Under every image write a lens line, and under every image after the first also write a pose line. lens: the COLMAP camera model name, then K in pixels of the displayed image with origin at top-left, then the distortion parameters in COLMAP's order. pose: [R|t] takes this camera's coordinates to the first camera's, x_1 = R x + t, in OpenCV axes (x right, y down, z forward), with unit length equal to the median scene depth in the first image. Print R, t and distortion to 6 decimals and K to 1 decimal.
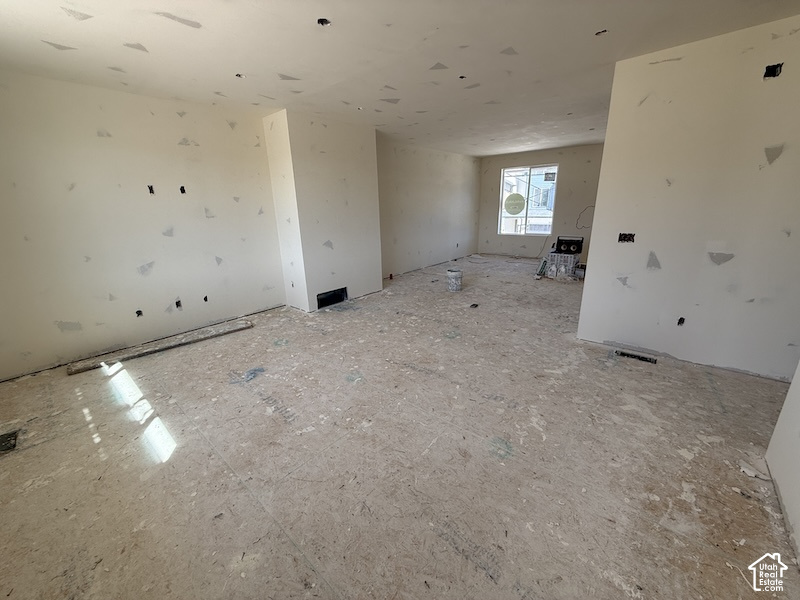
lens RADIAL K [[318.5, 0, 397.9], [0, 318.5, 299.9], [0, 0, 1]] dist [-0.000488, 0.000168]
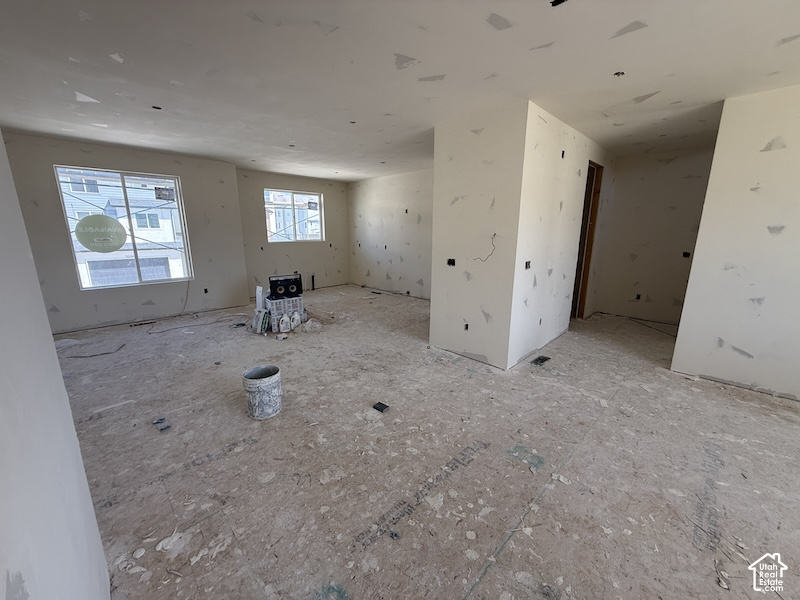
lens RADIAL K [[318.5, 0, 396.3], [0, 318.5, 300.9], [0, 0, 1]] dist [-0.000488, 0.000168]
pose [[0.090923, -0.193808, 0.976817, -0.364631], [0.281510, 0.945876, 0.161466, -0.320691], [-0.955241, 0.260303, 0.140560, 1.090983]]
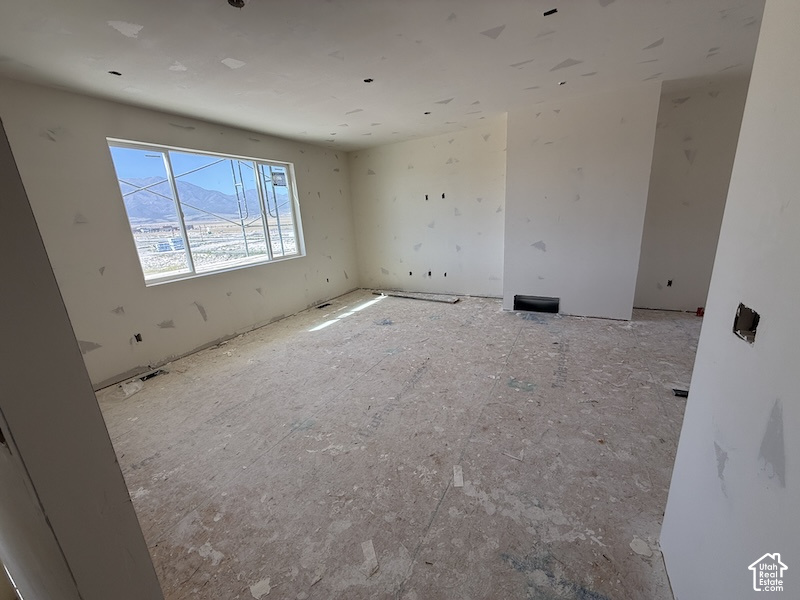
lens RADIAL K [[318.5, 0, 397.6], [0, 318.5, 300.1], [0, 0, 1]] dist [-0.000488, 0.000168]
pose [[0.211231, 0.267521, -0.940114, 0.756012], [-0.229396, 0.948521, 0.218371, -0.169990], [0.950136, 0.169531, 0.261725, 0.519327]]
